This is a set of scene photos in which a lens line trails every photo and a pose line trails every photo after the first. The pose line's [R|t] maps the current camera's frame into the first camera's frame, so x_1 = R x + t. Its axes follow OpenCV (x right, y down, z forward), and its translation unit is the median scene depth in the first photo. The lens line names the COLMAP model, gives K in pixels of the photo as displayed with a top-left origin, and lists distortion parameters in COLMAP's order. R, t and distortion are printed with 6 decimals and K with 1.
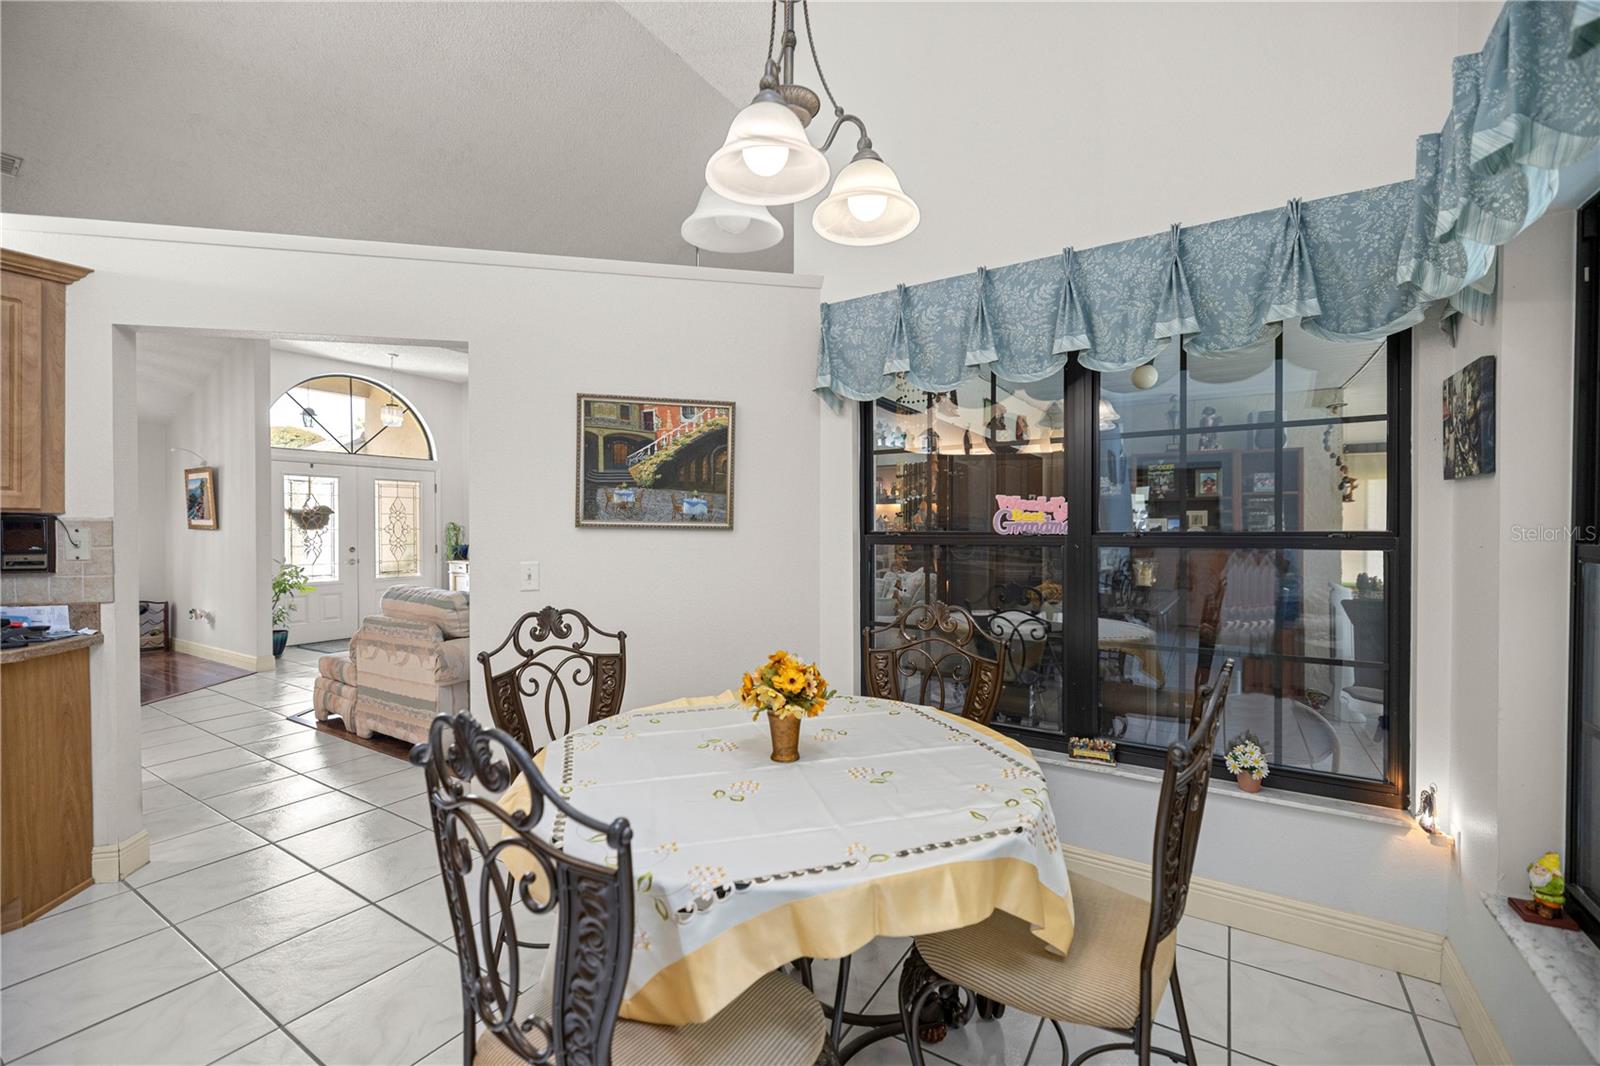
lens RADIAL K [[668.3, 0, 799.9], [0, 668.3, 531.6], [0, 0, 1]] dist [0.000569, -0.000021]
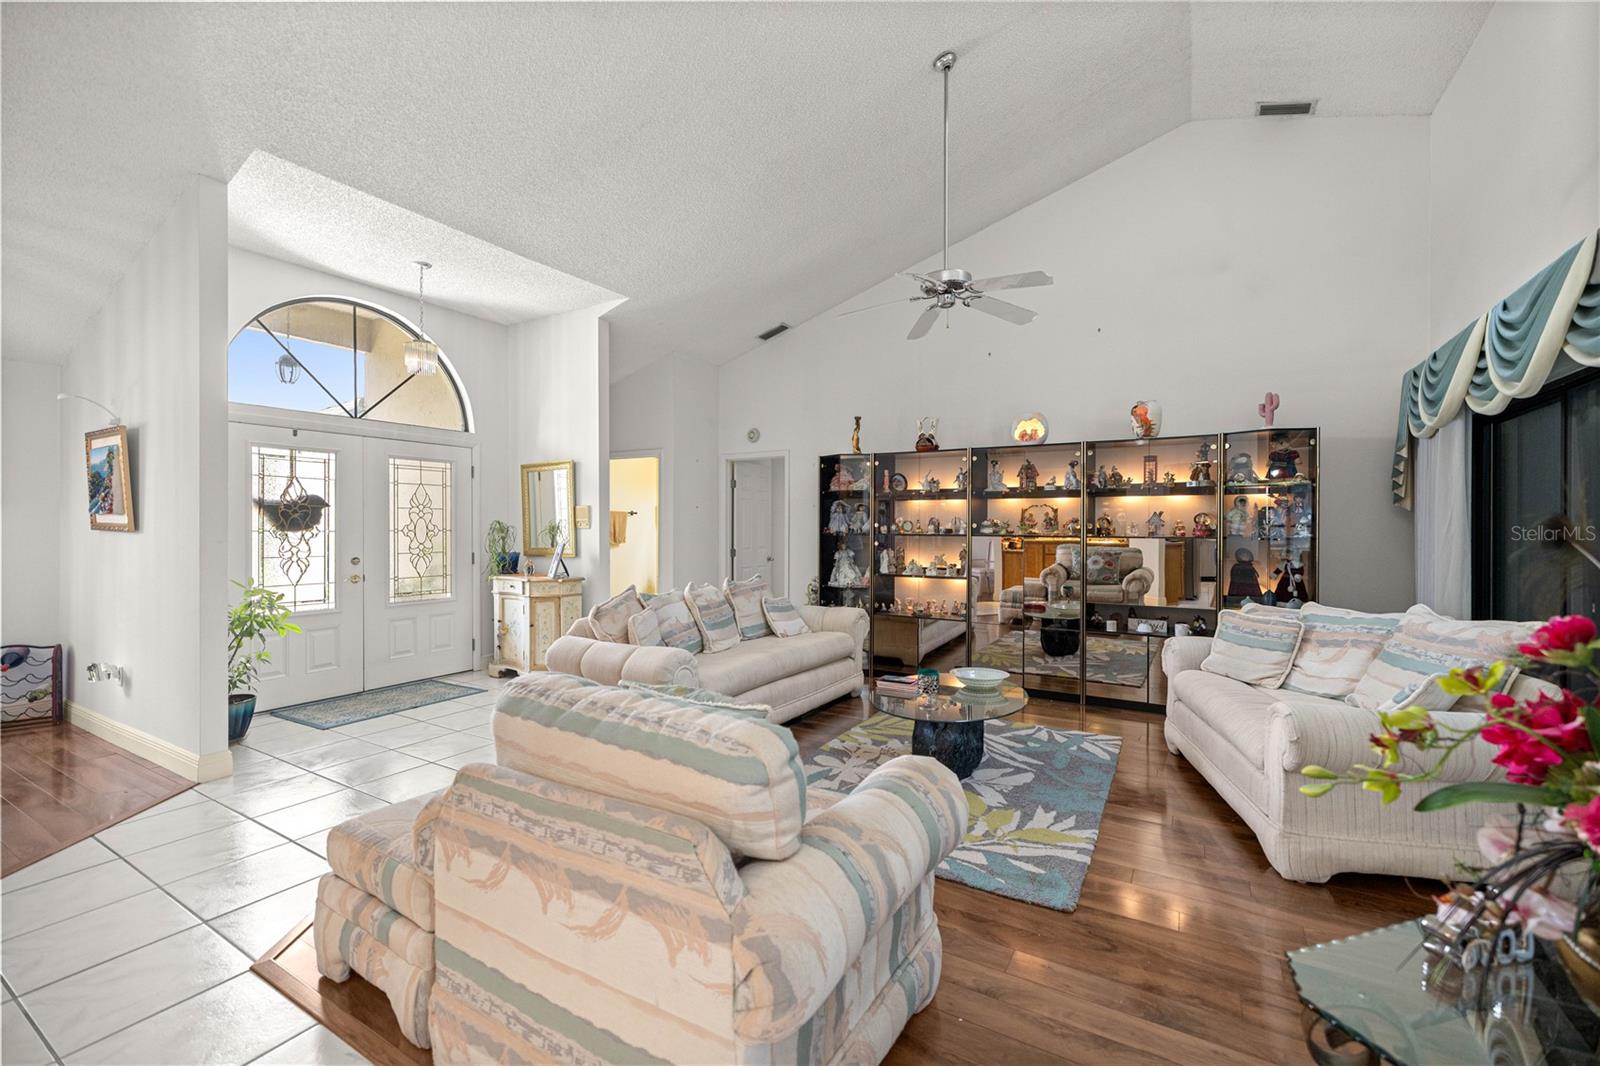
lens RADIAL K [[668.3, 0, 803.4], [0, 668.3, 530.0], [0, 0, 1]] dist [0.000569, -0.000021]
pose [[0.999471, 0.005255, 0.032086, -0.266310], [-0.005173, 0.999983, -0.002628, -0.005255], [-0.032099, 0.002461, 0.999482, 0.347393]]
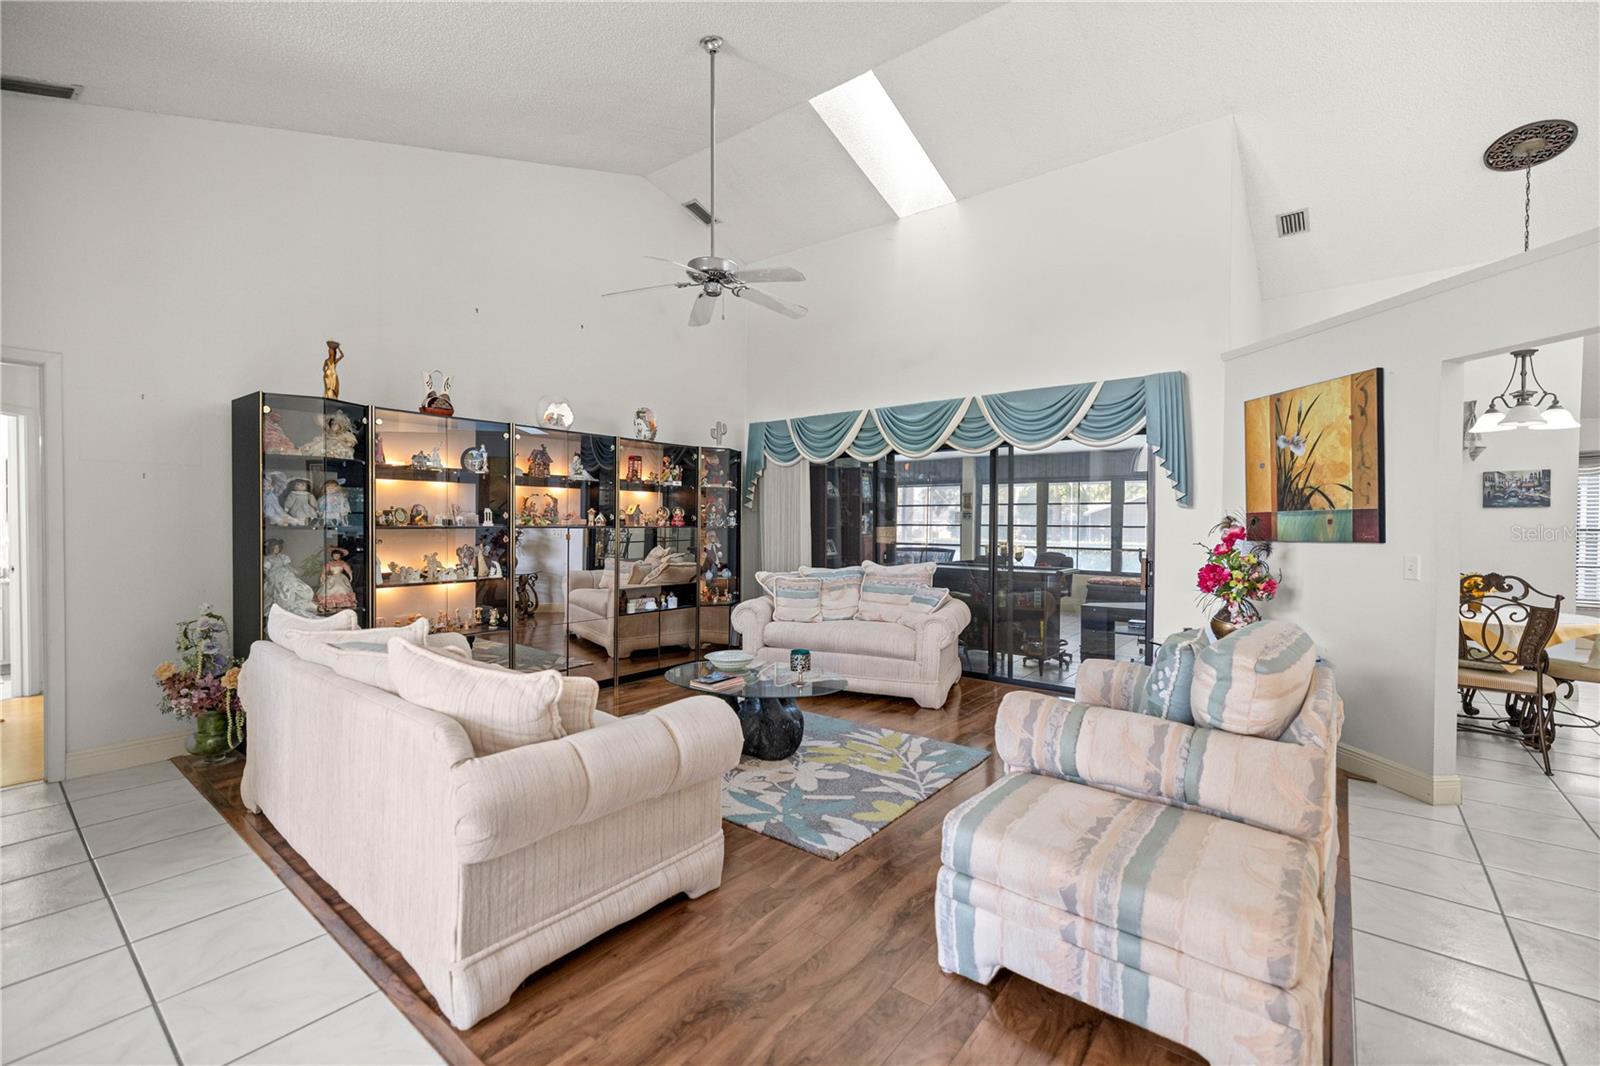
lens RADIAL K [[668.3, 0, 803.1], [0, 668.3, 537.6], [0, 0, 1]] dist [0.000569, -0.000021]
pose [[0.110163, -0.019519, 0.993722, -0.419675], [0.003621, 0.999808, 0.019237, -0.004617], [-0.993907, 0.001479, 0.110213, 0.504881]]
